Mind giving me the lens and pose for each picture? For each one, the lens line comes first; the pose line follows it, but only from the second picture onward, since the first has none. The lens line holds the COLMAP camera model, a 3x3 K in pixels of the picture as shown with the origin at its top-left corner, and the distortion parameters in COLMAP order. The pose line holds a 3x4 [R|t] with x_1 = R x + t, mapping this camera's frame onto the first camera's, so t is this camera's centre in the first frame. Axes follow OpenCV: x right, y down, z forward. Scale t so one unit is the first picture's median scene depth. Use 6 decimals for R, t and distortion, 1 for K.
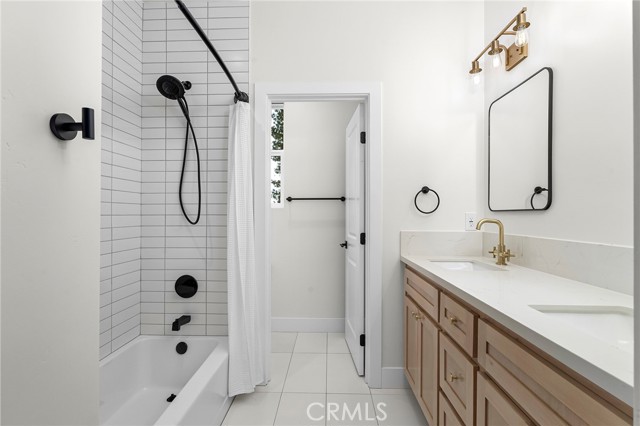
lens RADIAL K [[307.5, 0, 318.5], [0, 307.5, 213.8], [0, 0, 1]] dist [-0.005053, -0.000433]
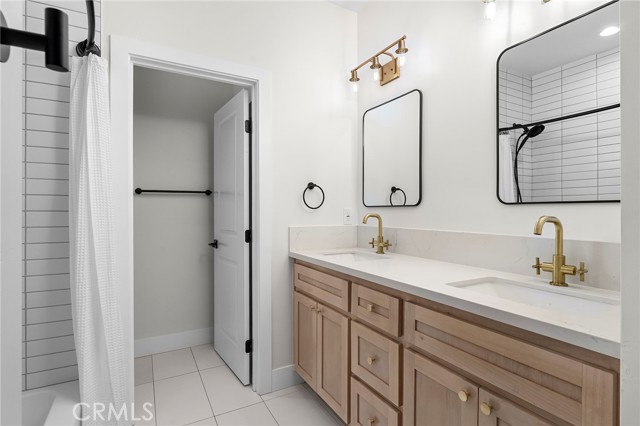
lens RADIAL K [[317.7, 0, 320.3], [0, 317.7, 211.6], [0, 0, 1]] dist [-0.003079, -0.001239]
pose [[0.858152, -0.004257, 0.513378, -0.170206], [0.001212, 0.999980, 0.006266, 0.001038], [-0.513394, -0.004755, 0.858140, 0.076804]]
